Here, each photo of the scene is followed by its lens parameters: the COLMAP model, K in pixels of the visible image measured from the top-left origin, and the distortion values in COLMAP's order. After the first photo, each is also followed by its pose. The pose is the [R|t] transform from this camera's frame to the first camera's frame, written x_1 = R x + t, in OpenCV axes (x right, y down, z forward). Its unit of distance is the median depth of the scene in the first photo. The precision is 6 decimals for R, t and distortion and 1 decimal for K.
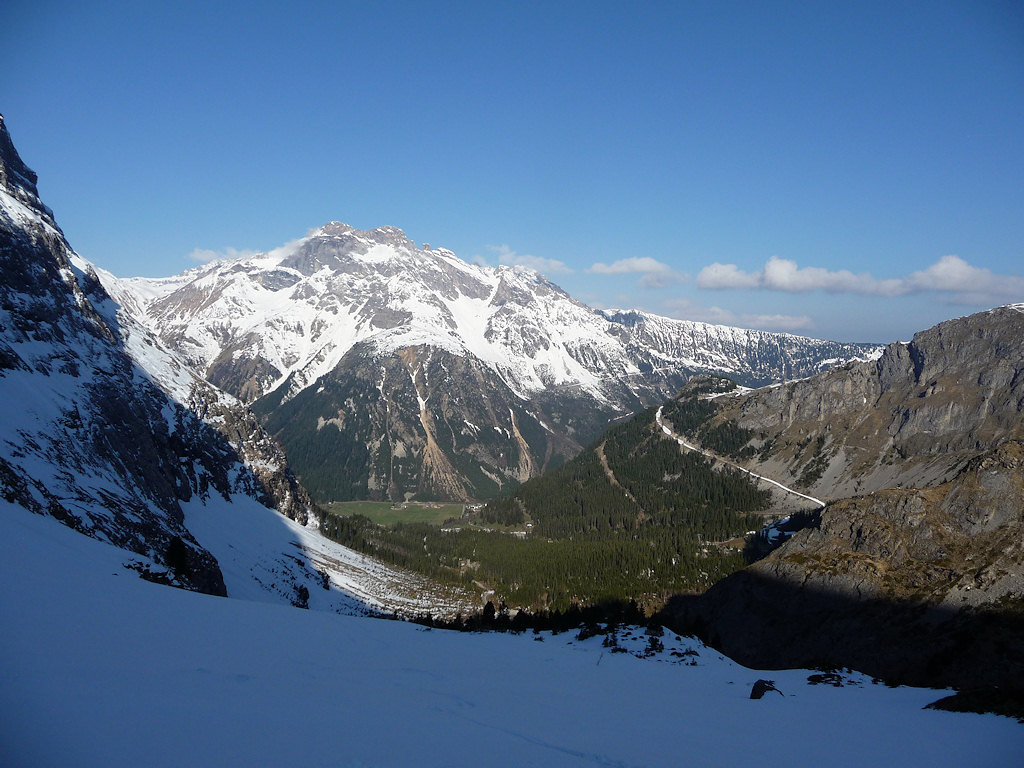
lens RADIAL K [[871.5, 0, 514.1], [0, 871.5, 381.1], [0, 0, 1]] dist [-0.047530, 0.046495]
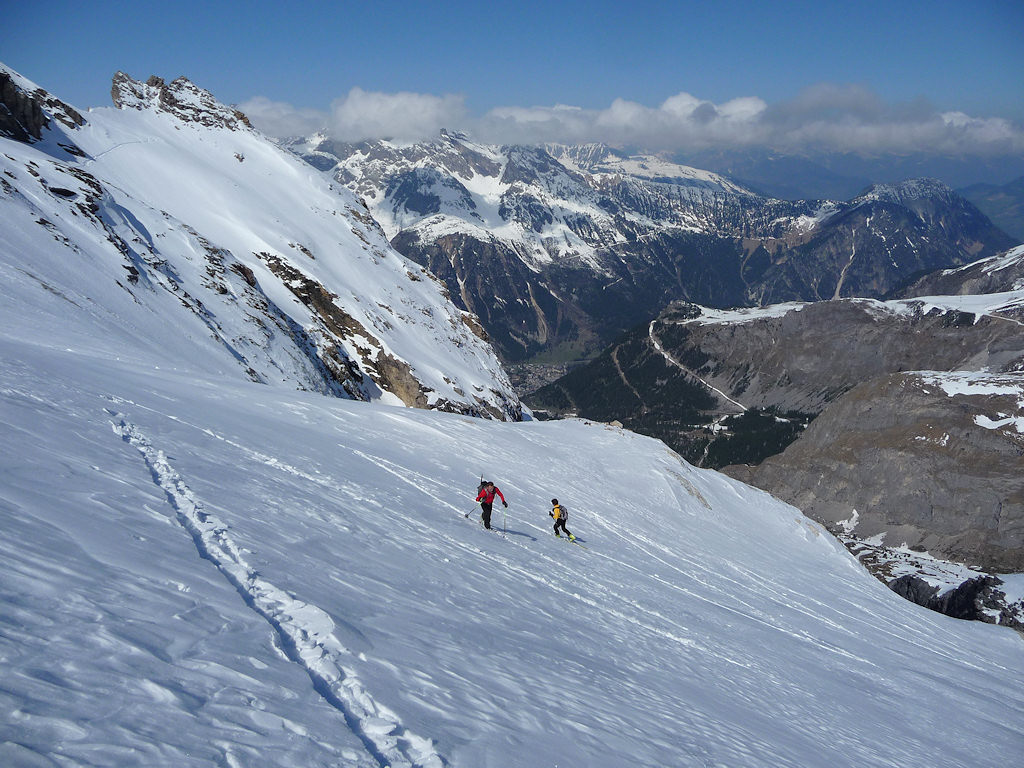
lens RADIAL K [[871.5, 0, 514.2], [0, 871.5, 379.9], [0, 0, 1]] dist [-0.047530, 0.046495]
pose [[0.998978, -0.033664, 0.030149, -0.058838], [0.025700, 0.971961, 0.233734, -0.112553], [-0.037172, -0.232720, 0.971833, -0.239412]]
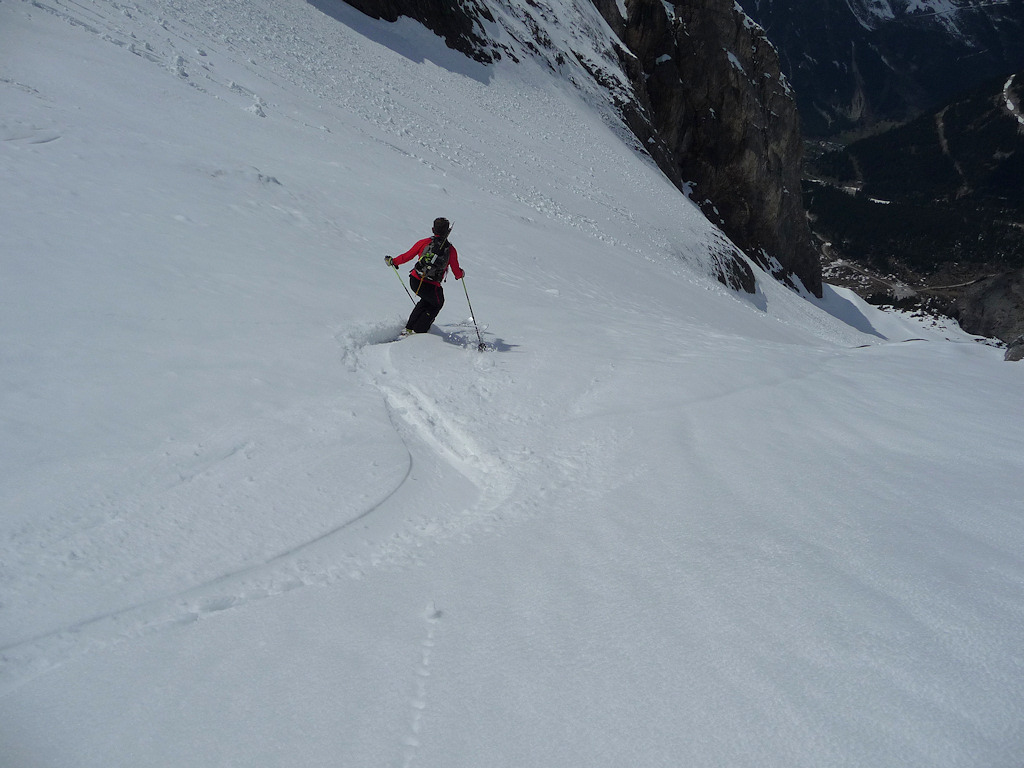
lens RADIAL K [[871.5, 0, 516.2], [0, 871.5, 390.8], [0, 0, 1]] dist [-0.047530, 0.046495]
pose [[0.943677, 0.166641, -0.285841, -0.016195], [-0.021566, 0.893052, 0.449437, -0.039735], [0.330165, -0.417959, 0.846346, -0.105410]]
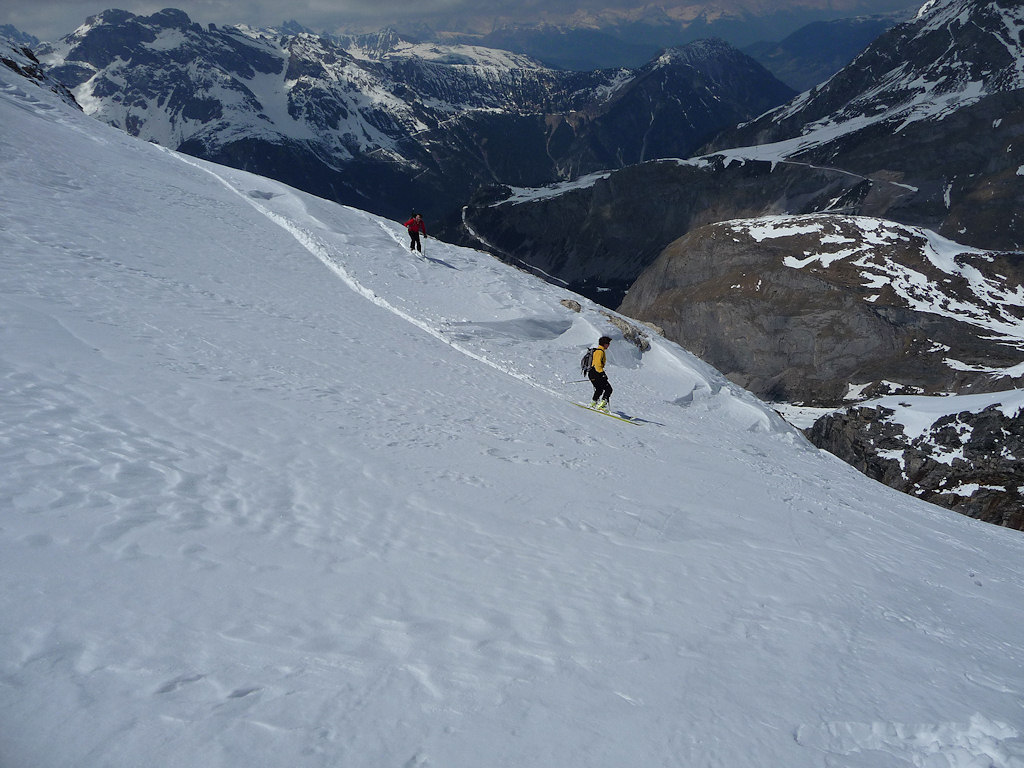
lens RADIAL K [[871.5, 0, 528.0], [0, 871.5, 380.4], [0, 0, 1]] dist [-0.047530, 0.046495]
pose [[0.956594, -0.189937, 0.221023, -0.052850], [0.101109, 0.927629, 0.359558, -0.105420], [-0.273321, -0.321604, 0.906569, -0.224658]]
